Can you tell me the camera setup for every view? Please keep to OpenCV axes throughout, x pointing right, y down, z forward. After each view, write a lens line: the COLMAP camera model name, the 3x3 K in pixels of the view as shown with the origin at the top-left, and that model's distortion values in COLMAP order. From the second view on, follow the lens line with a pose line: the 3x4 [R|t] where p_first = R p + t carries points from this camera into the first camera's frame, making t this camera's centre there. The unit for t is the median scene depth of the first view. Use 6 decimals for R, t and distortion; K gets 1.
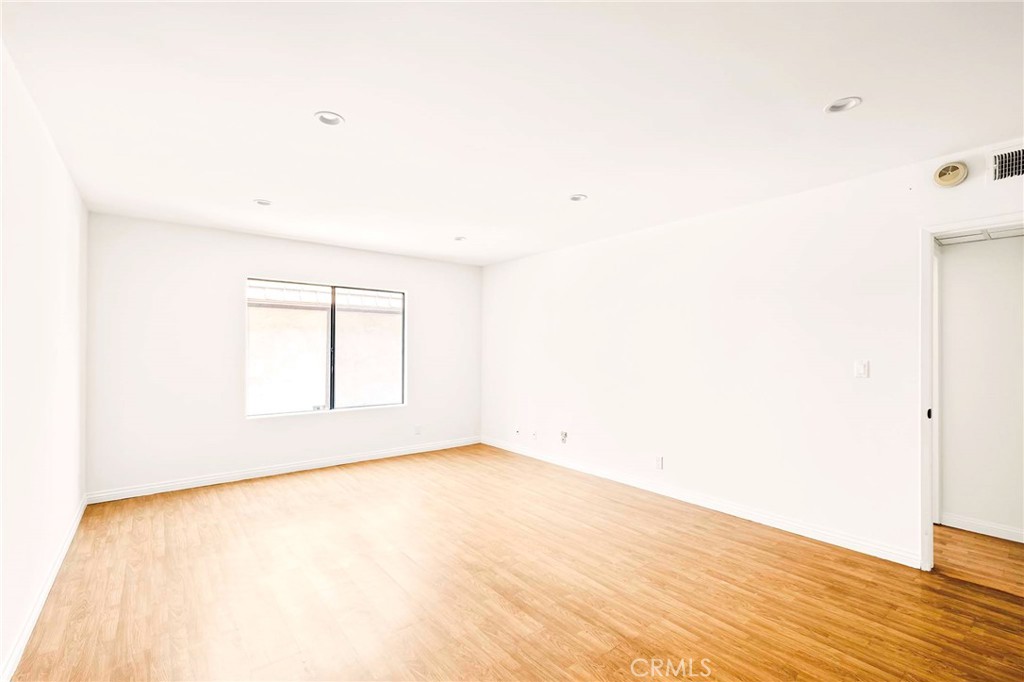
lens RADIAL K [[448.2, 0, 507.9], [0, 448.2, 344.9], [0, 0, 1]] dist [0.000037, 0.000223]
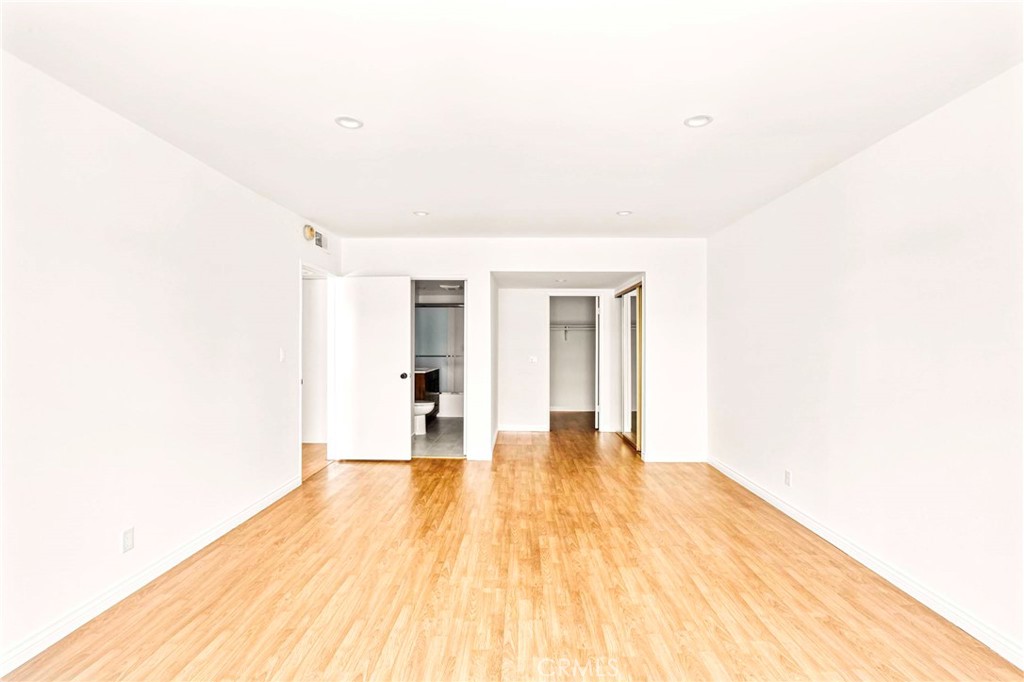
lens RADIAL K [[448.2, 0, 507.9], [0, 448.2, 344.9], [0, 0, 1]] dist [0.000037, 0.000223]
pose [[-0.764790, -0.010047, 0.644201, -0.351499], [-0.011053, 0.999936, 0.002472, 0.007295], [-0.644184, -0.005230, -0.764852, 1.003251]]
